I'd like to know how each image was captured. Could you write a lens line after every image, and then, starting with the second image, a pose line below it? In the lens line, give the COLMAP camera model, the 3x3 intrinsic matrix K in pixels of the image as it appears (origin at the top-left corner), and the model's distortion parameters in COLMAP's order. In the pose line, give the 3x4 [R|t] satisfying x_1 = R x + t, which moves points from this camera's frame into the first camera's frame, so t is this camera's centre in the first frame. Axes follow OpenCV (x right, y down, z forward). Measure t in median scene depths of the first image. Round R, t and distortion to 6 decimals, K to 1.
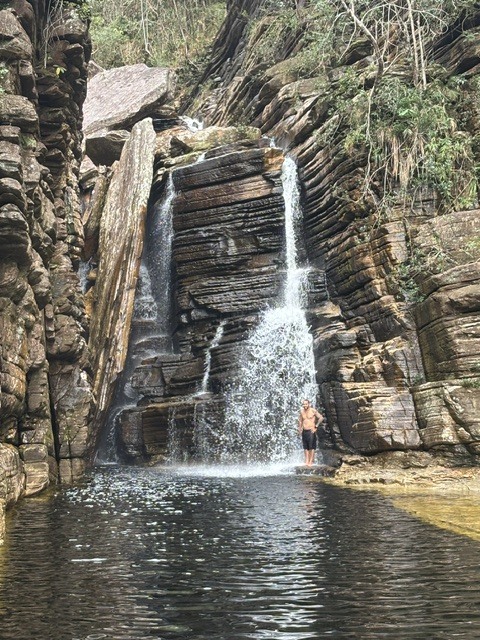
lens RADIAL K [[1333.5, 0, 242.8], [0, 1333.5, 322.0], [0, 0, 1]] dist [0.290043, 0.000000]
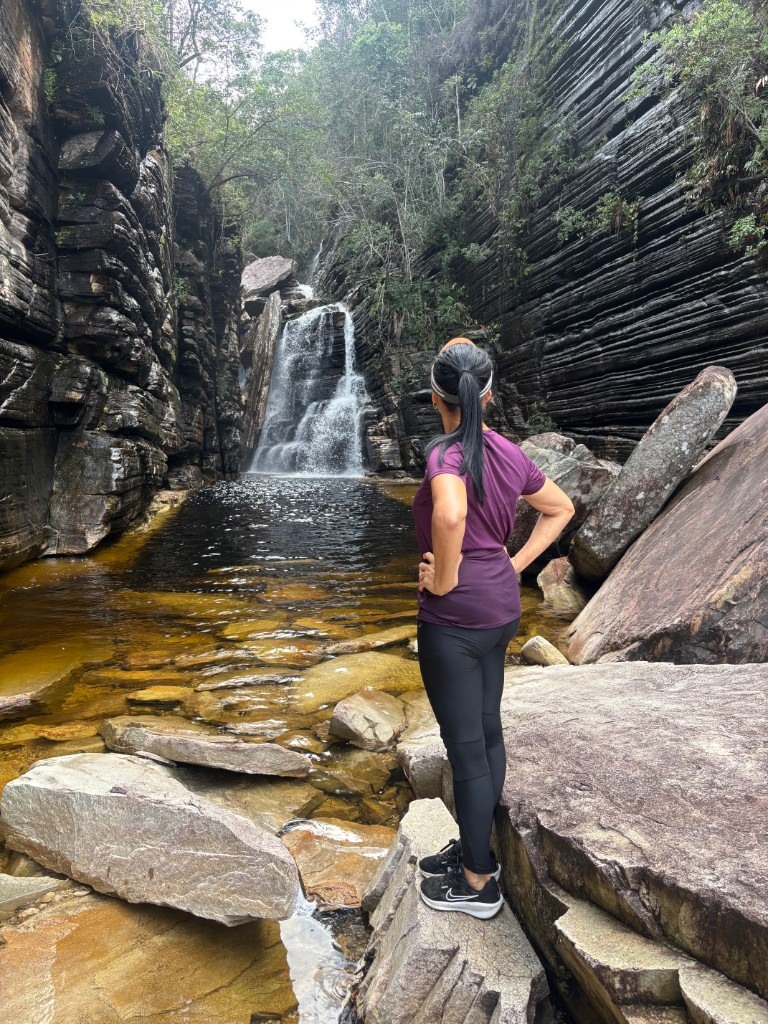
lens RADIAL K [[769.3, 0, 386.7], [0, 769.3, 518.0], [0, 0, 1]] dist [0.032445, -0.042385]
pose [[0.999290, 0.001819, 0.037640, 0.054915], [-0.007695, 0.987638, 0.156563, -0.013200], [-0.036890, -0.156741, 0.986951, -0.145570]]
